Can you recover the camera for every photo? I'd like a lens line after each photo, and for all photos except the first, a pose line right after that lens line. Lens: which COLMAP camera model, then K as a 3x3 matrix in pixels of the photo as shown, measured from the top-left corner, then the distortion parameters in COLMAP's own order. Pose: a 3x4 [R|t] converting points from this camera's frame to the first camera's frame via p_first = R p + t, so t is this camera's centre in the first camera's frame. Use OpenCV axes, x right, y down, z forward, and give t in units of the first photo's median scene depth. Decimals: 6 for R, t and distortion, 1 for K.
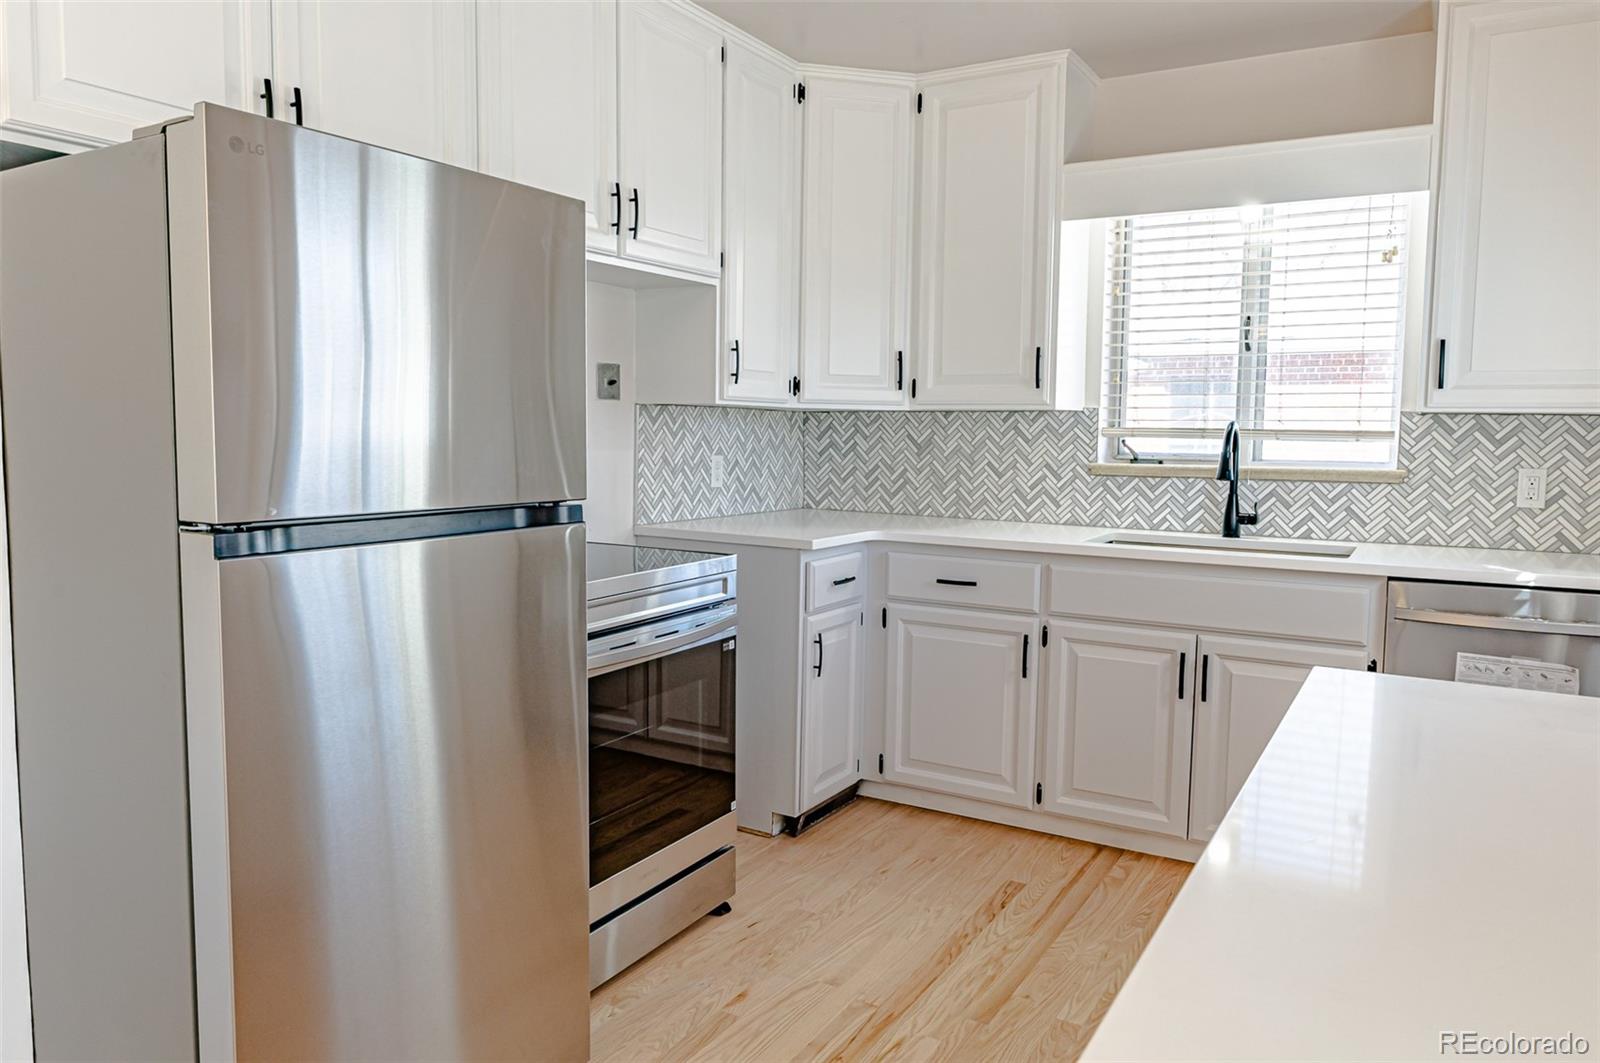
lens RADIAL K [[1104.6, 0, 797.9], [0, 1104.6, 522.0], [0, 0, 1]] dist [-0.000127, -0.004405]
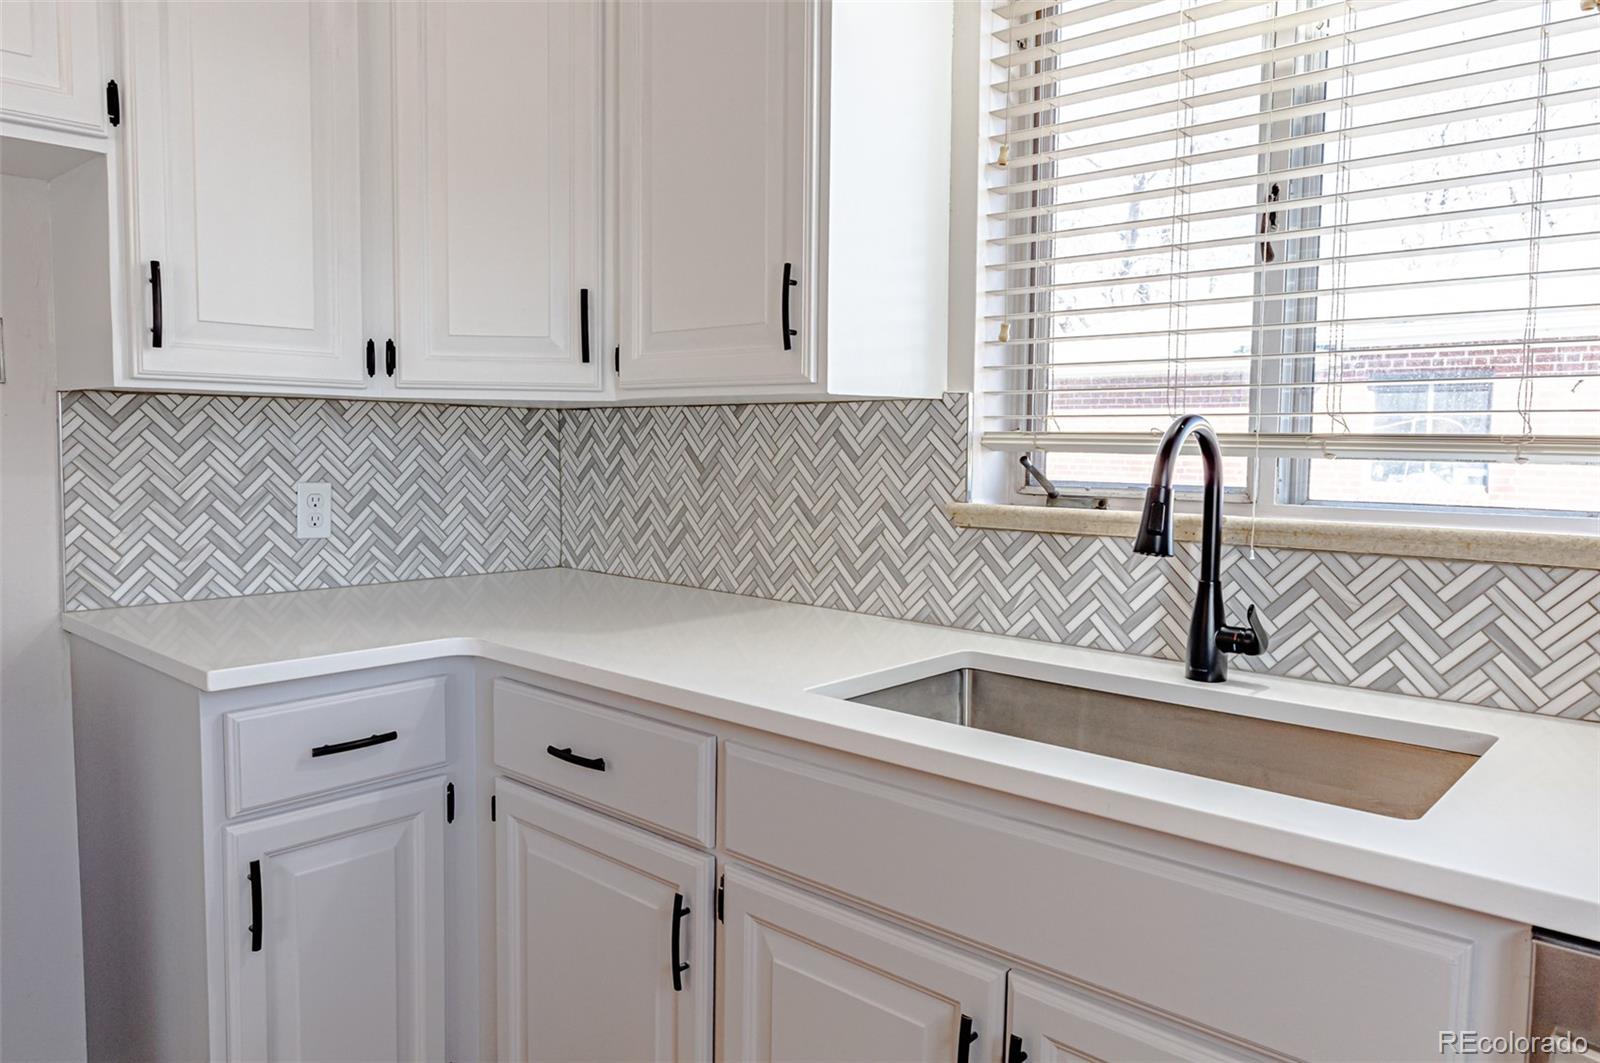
lens RADIAL K [[1104.6, 0, 796.5], [0, 1104.6, 519.7], [0, 0, 1]] dist [-0.000127, -0.004405]
pose [[0.979660, 0.012199, -0.200295, 0.322226], [-0.014873, 0.999819, -0.011850, -0.042146], [0.200114, 0.014588, 0.979664, 0.539711]]
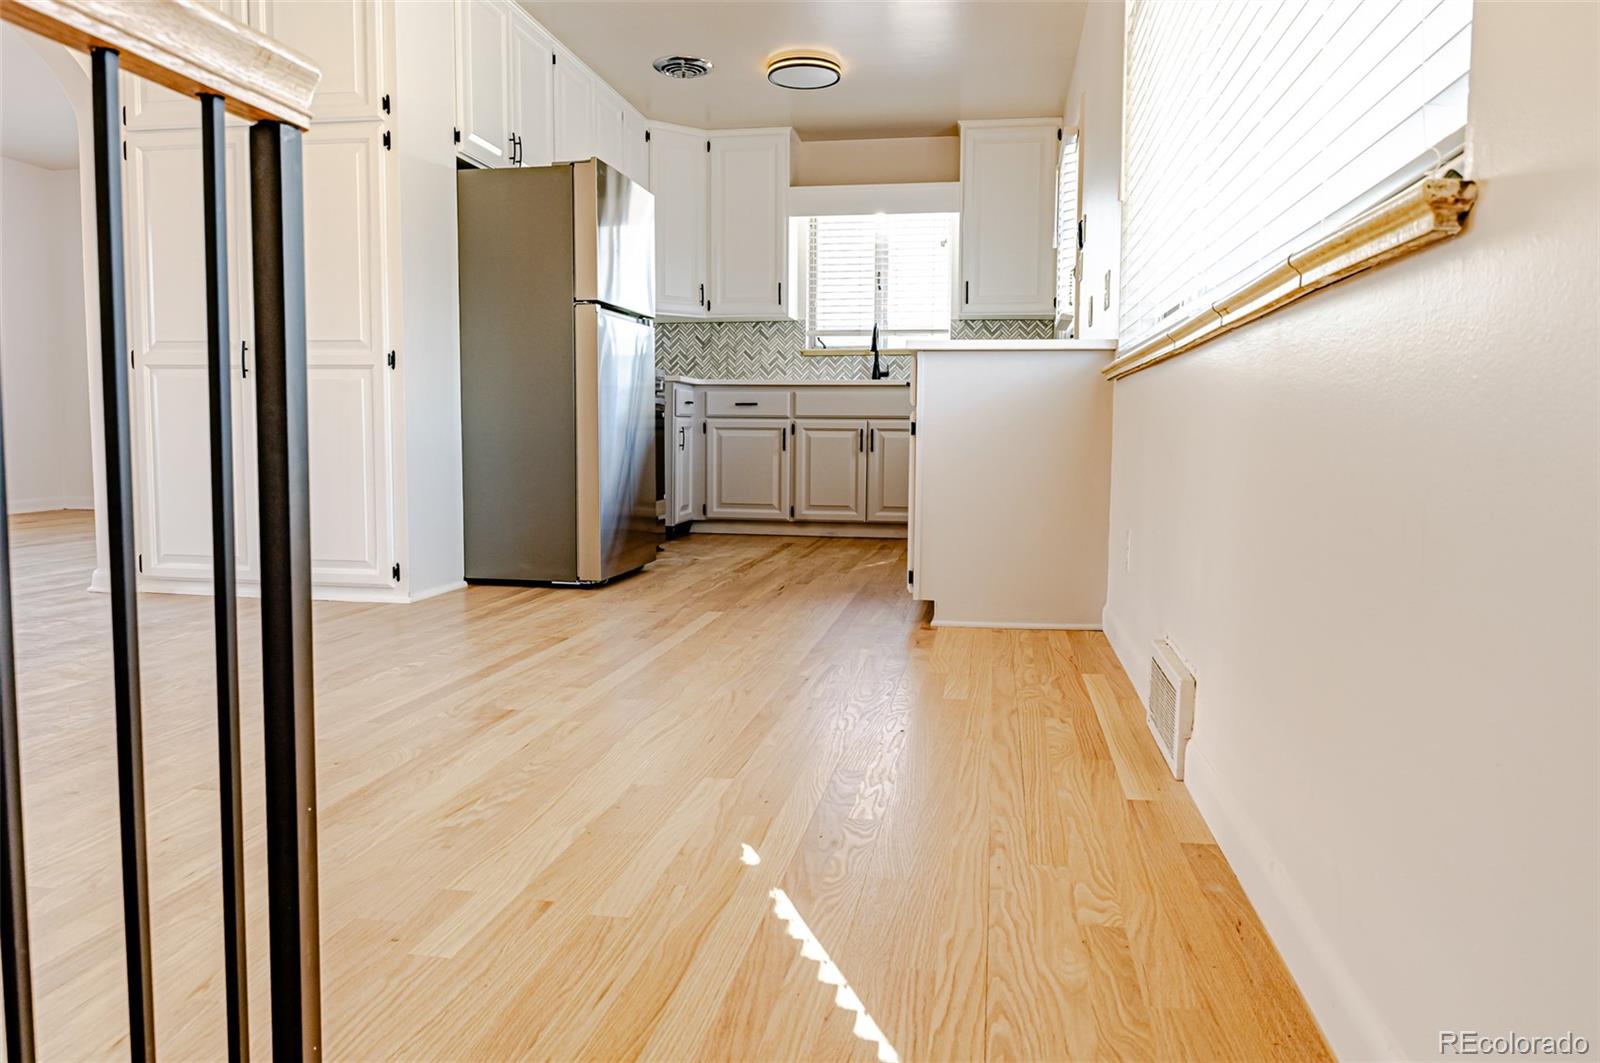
lens RADIAL K [[1104.6, 0, 797.3], [0, 1104.6, 523.3], [0, 0, 1]] dist [-0.000127, -0.004405]
pose [[0.934827, -0.037674, 0.353100, -0.441066], [0.035889, 0.999288, 0.011604, 0.234202], [-0.353286, 0.001825, 0.935514, -0.784966]]
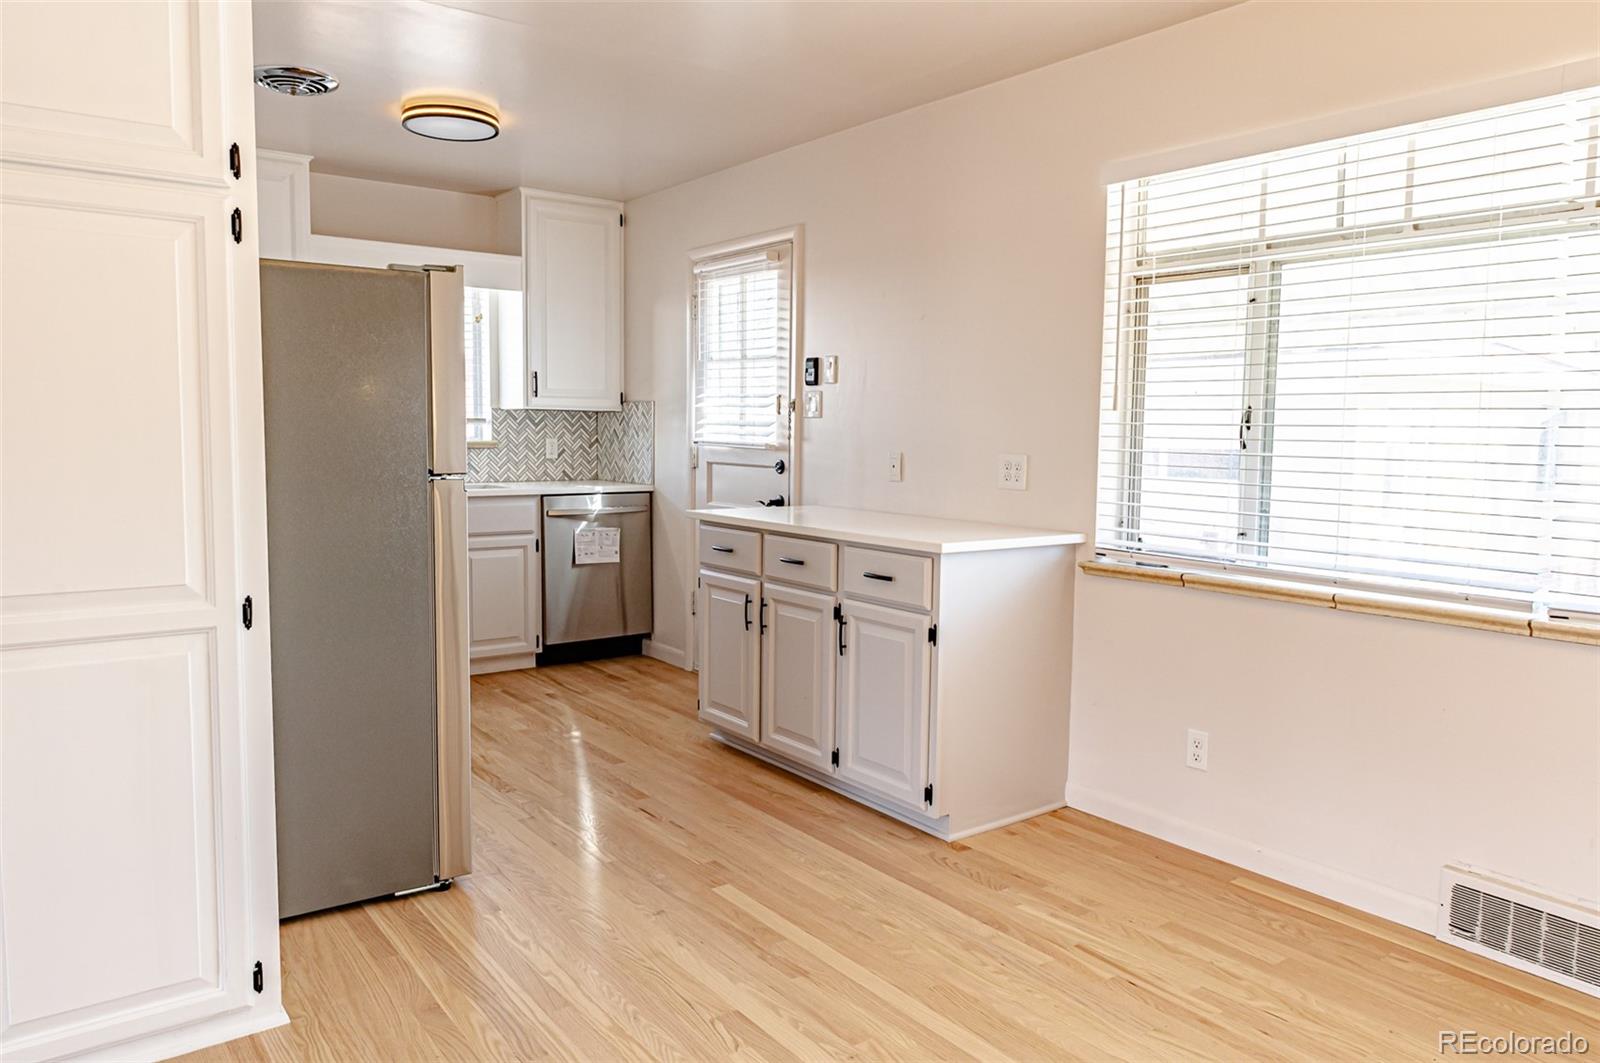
lens RADIAL K [[1104.6, 0, 794.8], [0, 1104.6, 526.4], [0, 0, 1]] dist [-0.000127, -0.004405]
pose [[0.392707, -0.092177, 0.915032, -0.866271], [0.069250, 0.995104, 0.070522, -0.001227], [-0.917053, 0.035671, 0.397168, -0.141068]]
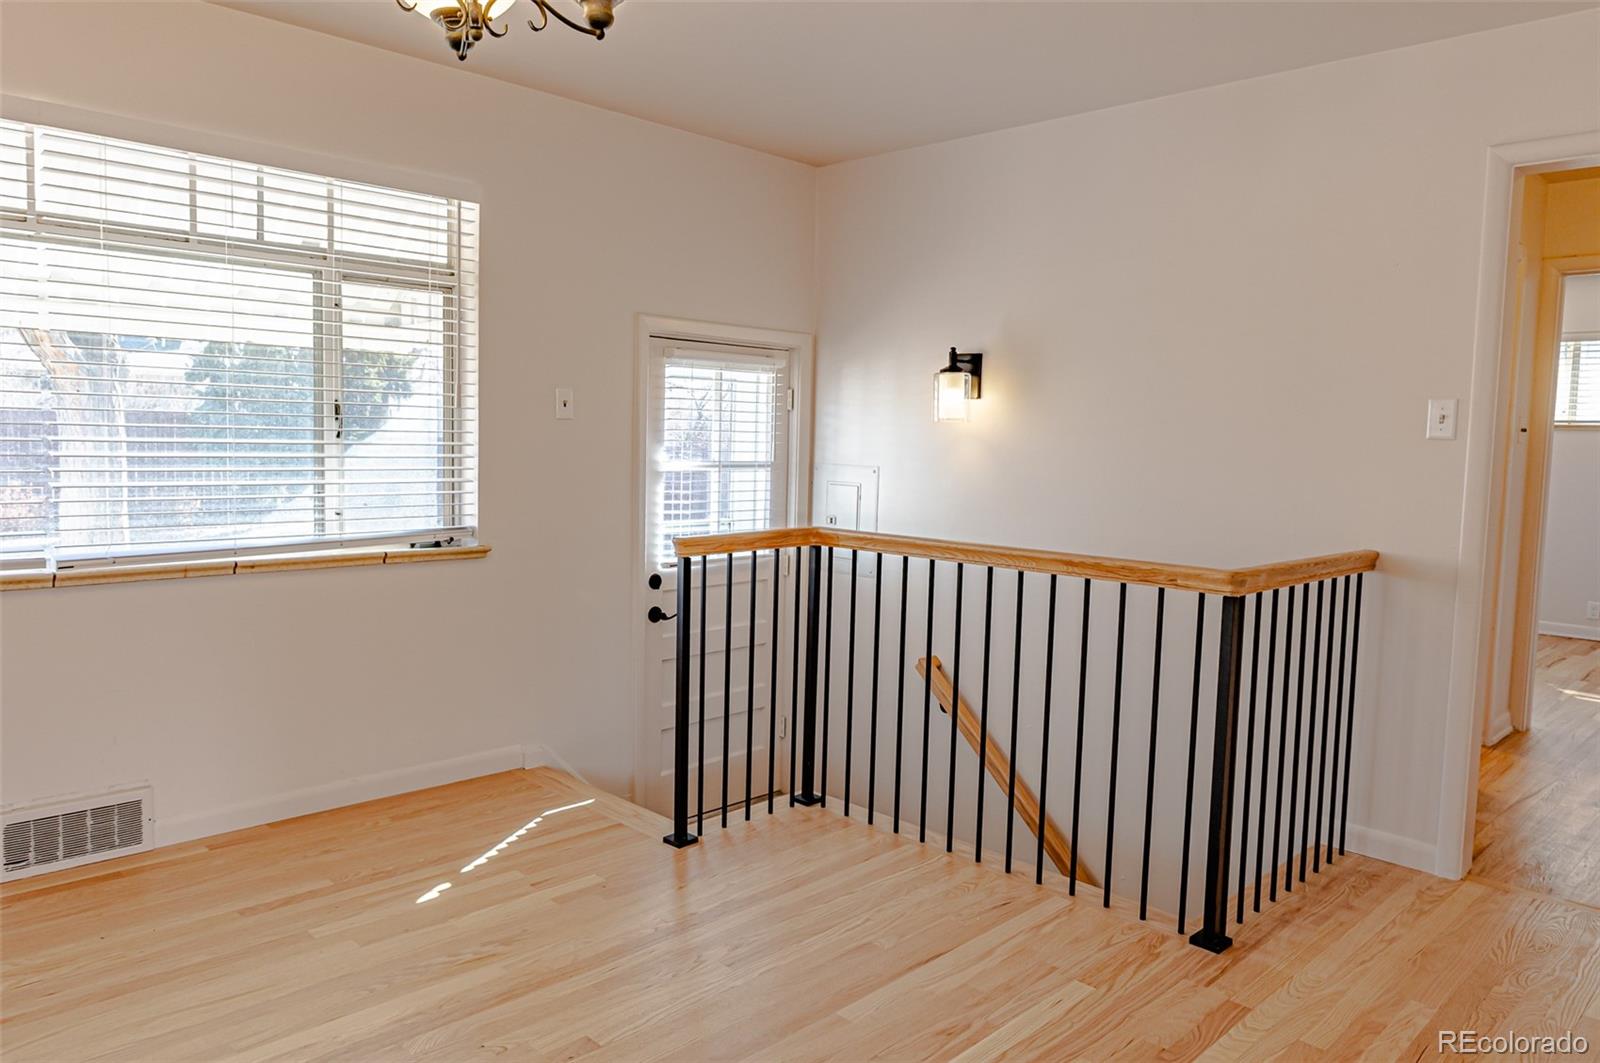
lens RADIAL K [[1104.6, 0, 799.1], [0, 1104.6, 530.5], [0, 0, 1]] dist [-0.000127, -0.004405]
pose [[-0.970253, -0.060569, 0.234393, -0.775242], [-0.021035, 0.985627, 0.167620, -0.042248], [-0.241177, 0.157704, -0.957582, 0.371962]]
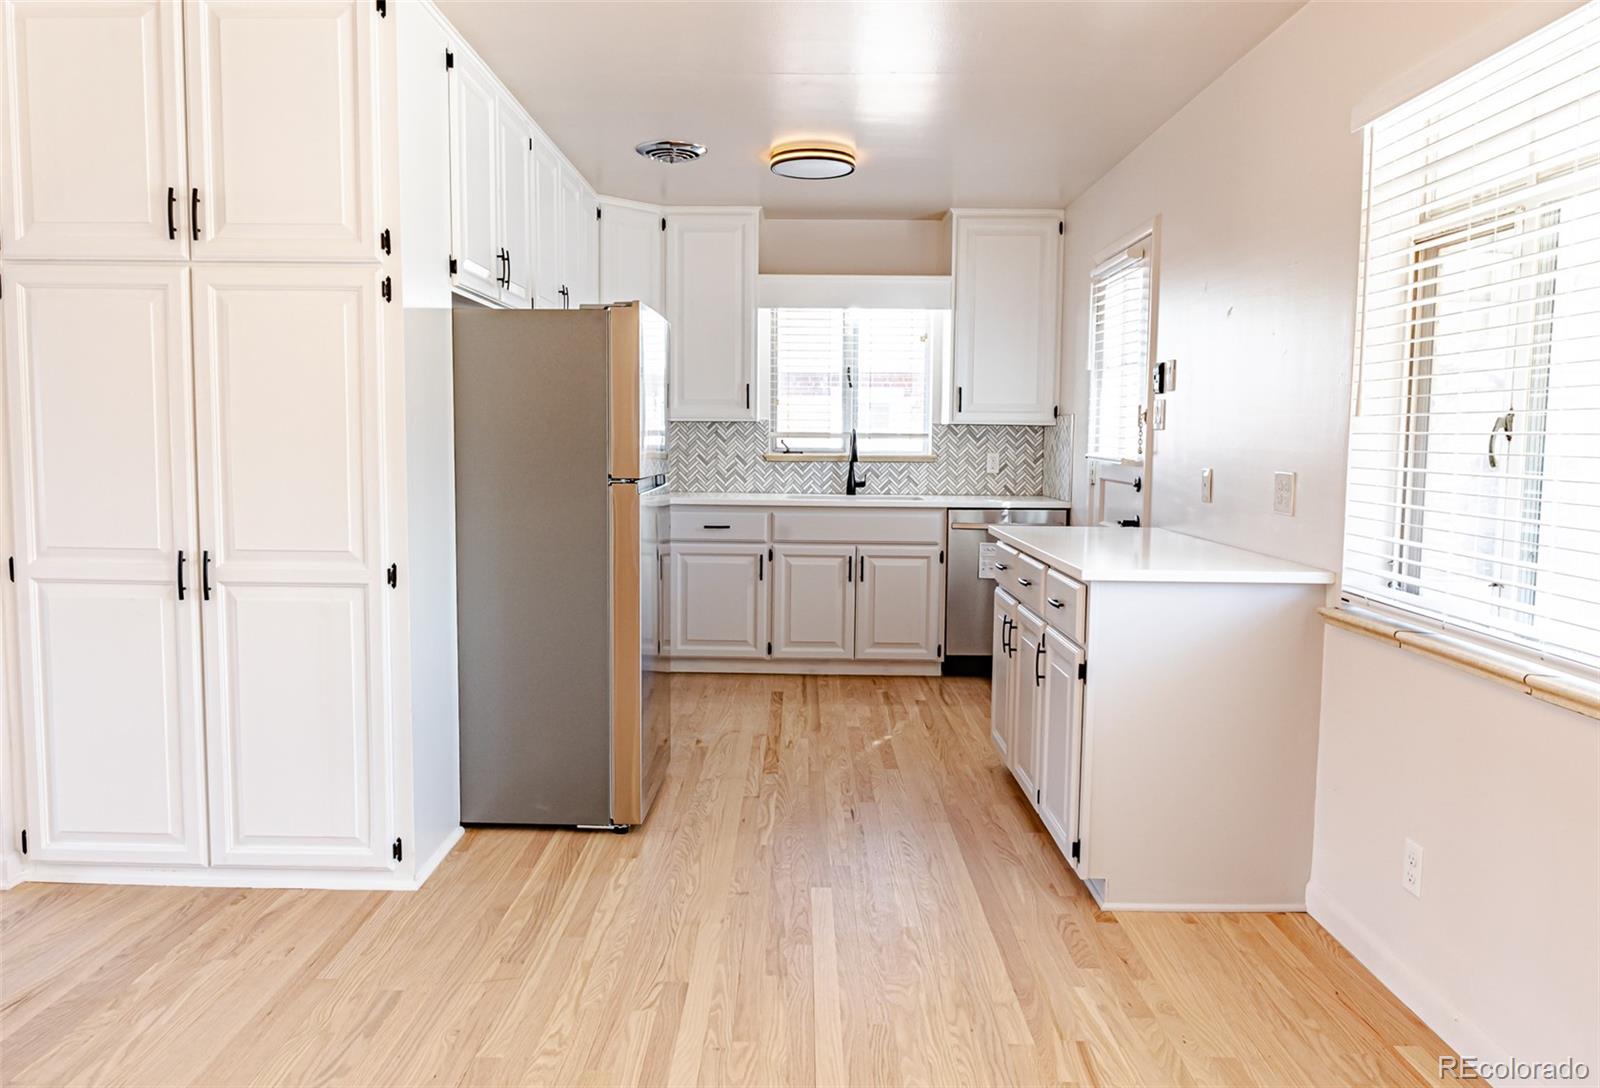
lens RADIAL K [[1129.0, 0, 777.2], [0, 1129.0, 538.1], [0, 0, 1]] dist [0.000884, -0.000265]
pose [[0.871241, -0.050170, 0.488284, -0.586124], [0.043571, 0.998741, 0.024875, 0.032384], [-0.488917, -0.000397, 0.872330, -0.499805]]
